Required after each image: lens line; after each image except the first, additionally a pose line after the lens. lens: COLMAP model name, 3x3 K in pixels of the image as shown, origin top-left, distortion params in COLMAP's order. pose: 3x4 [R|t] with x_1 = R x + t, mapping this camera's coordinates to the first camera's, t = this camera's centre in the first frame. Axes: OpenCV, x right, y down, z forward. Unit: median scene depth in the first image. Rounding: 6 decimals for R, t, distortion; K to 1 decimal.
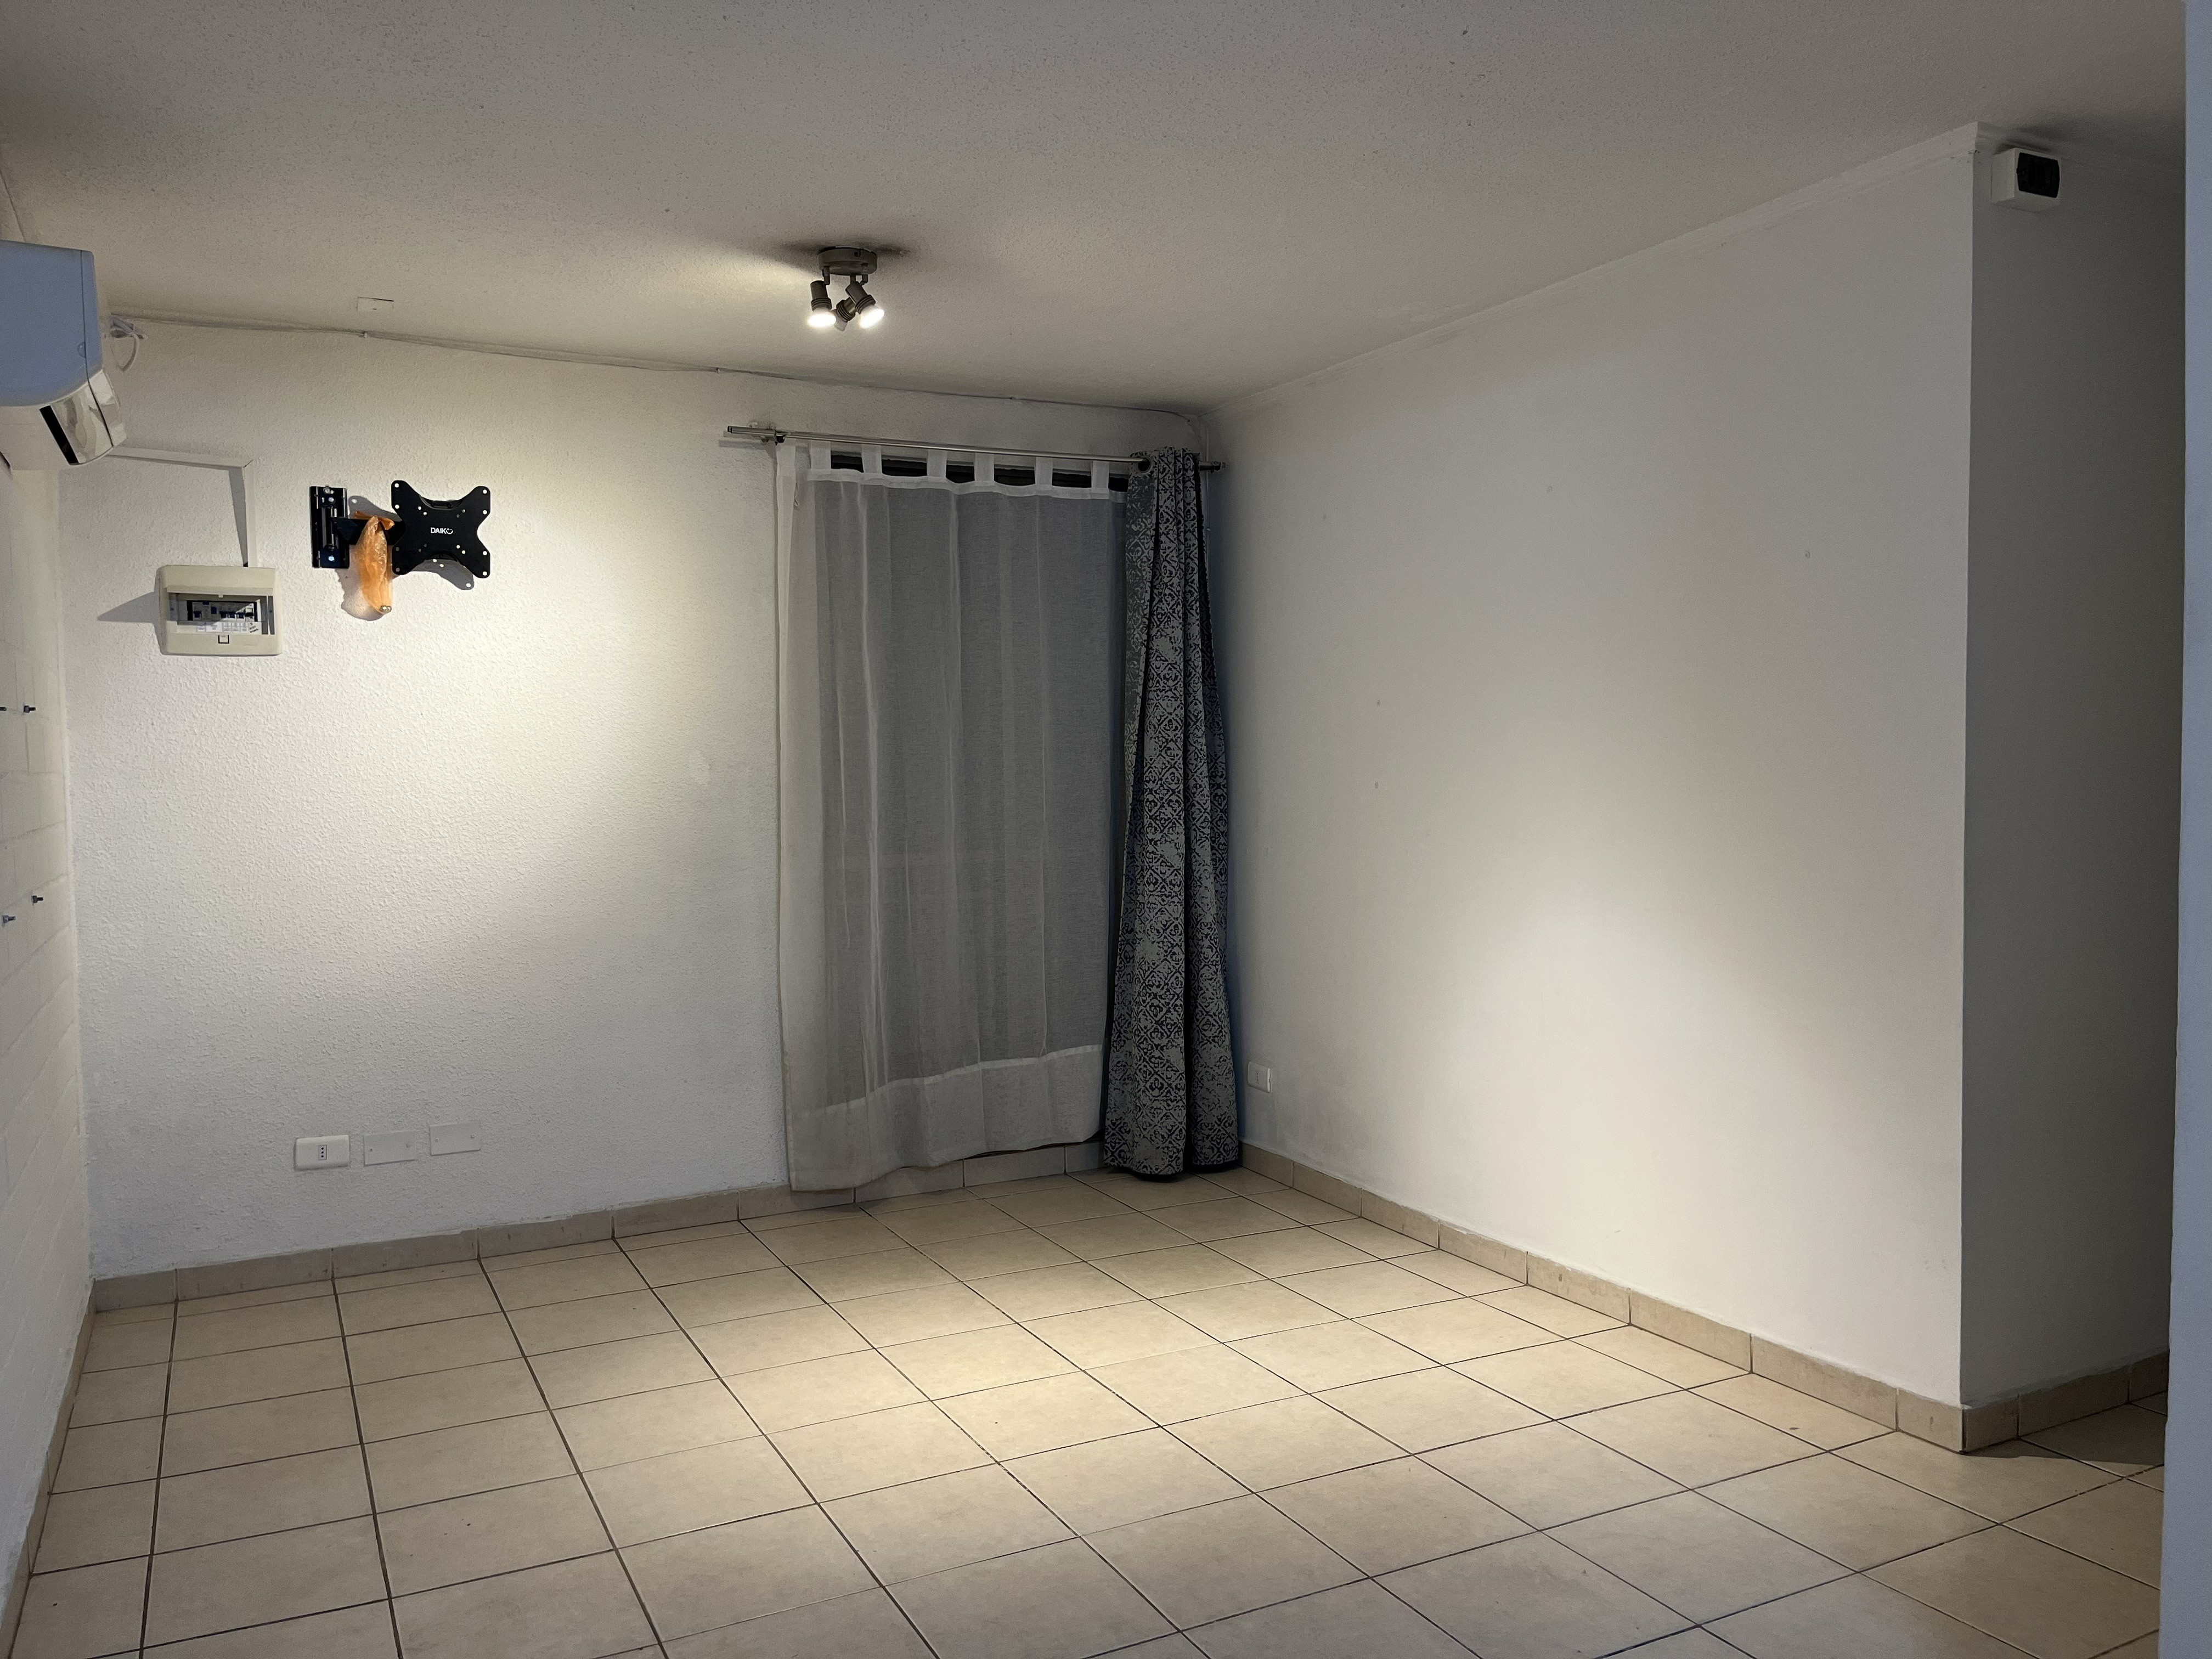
lens RADIAL K [[1714.3, 0, 1106.0], [0, 1714.3, 829.5], [0, 0, 1]] dist [0.003435, 0.002200]
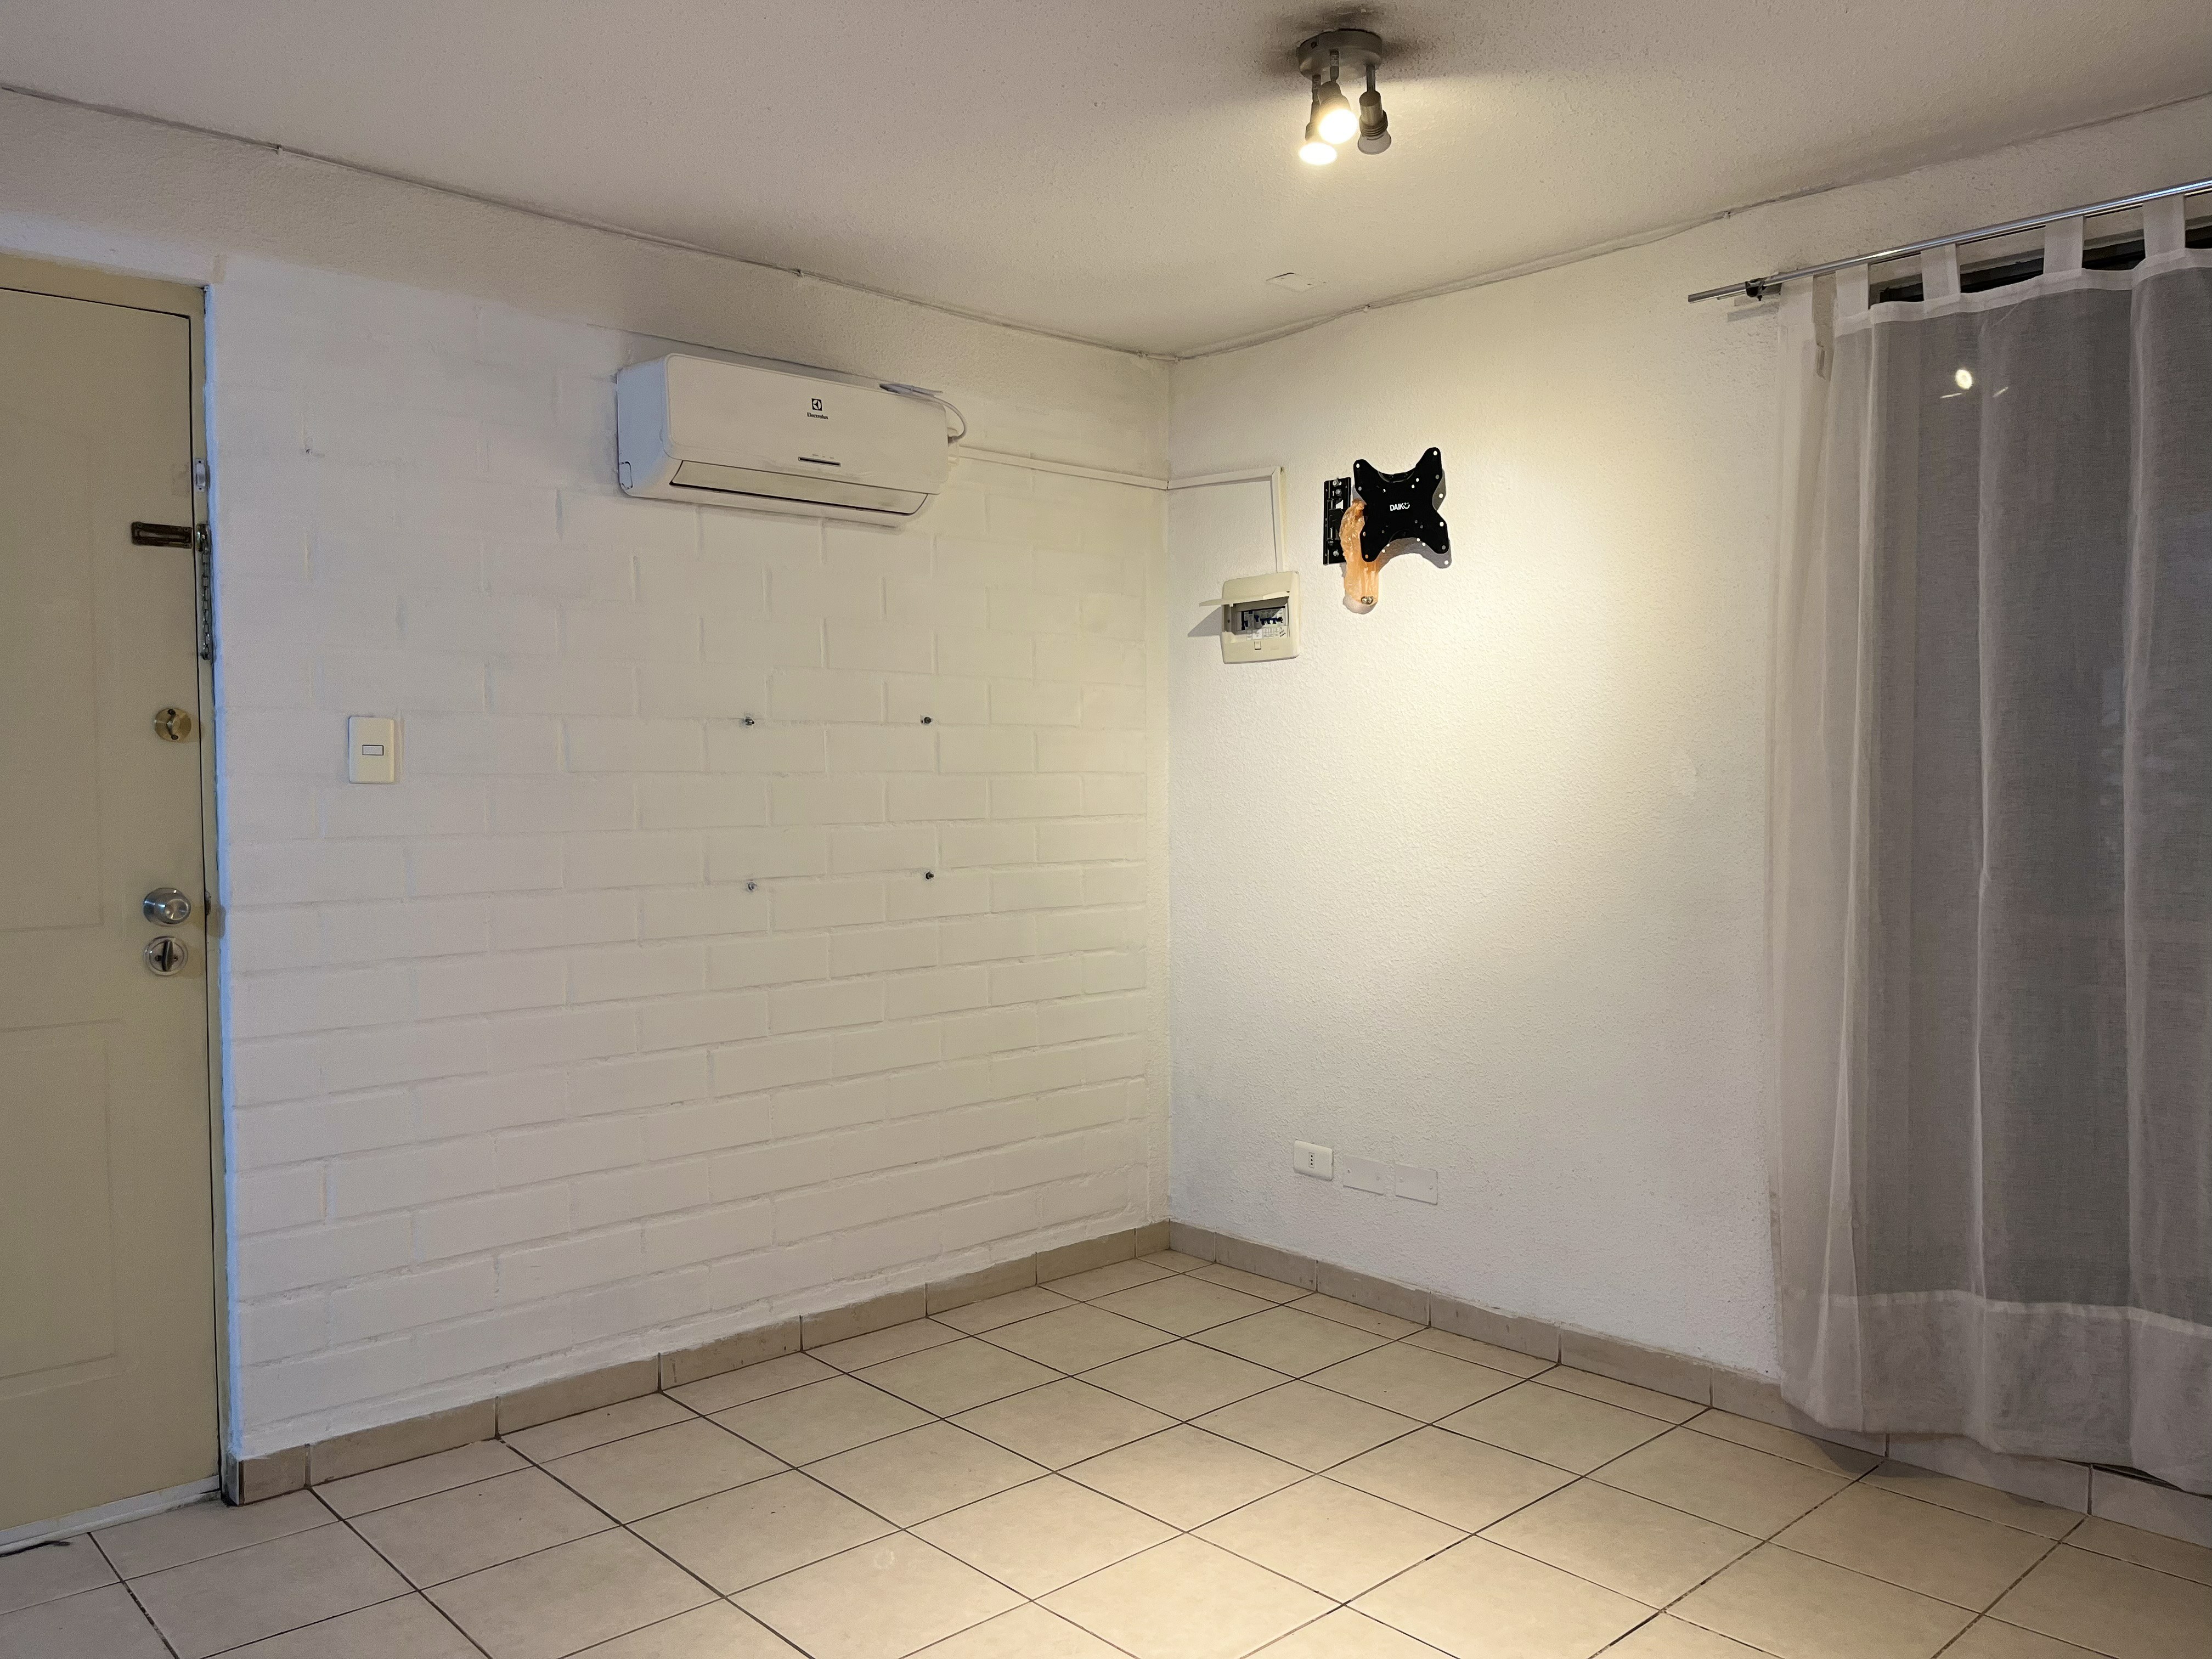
lens RADIAL K [[1635.2, 0, 1106.6], [0, 1635.2, 845.3], [0, 0, 1]] dist [0.075173, -0.095967]
pose [[0.274570, 0.048710, -0.960333, 0.405626], [-0.048188, 0.998158, 0.036851, -0.021154], [0.960359, 0.036159, 0.276412, 0.618030]]
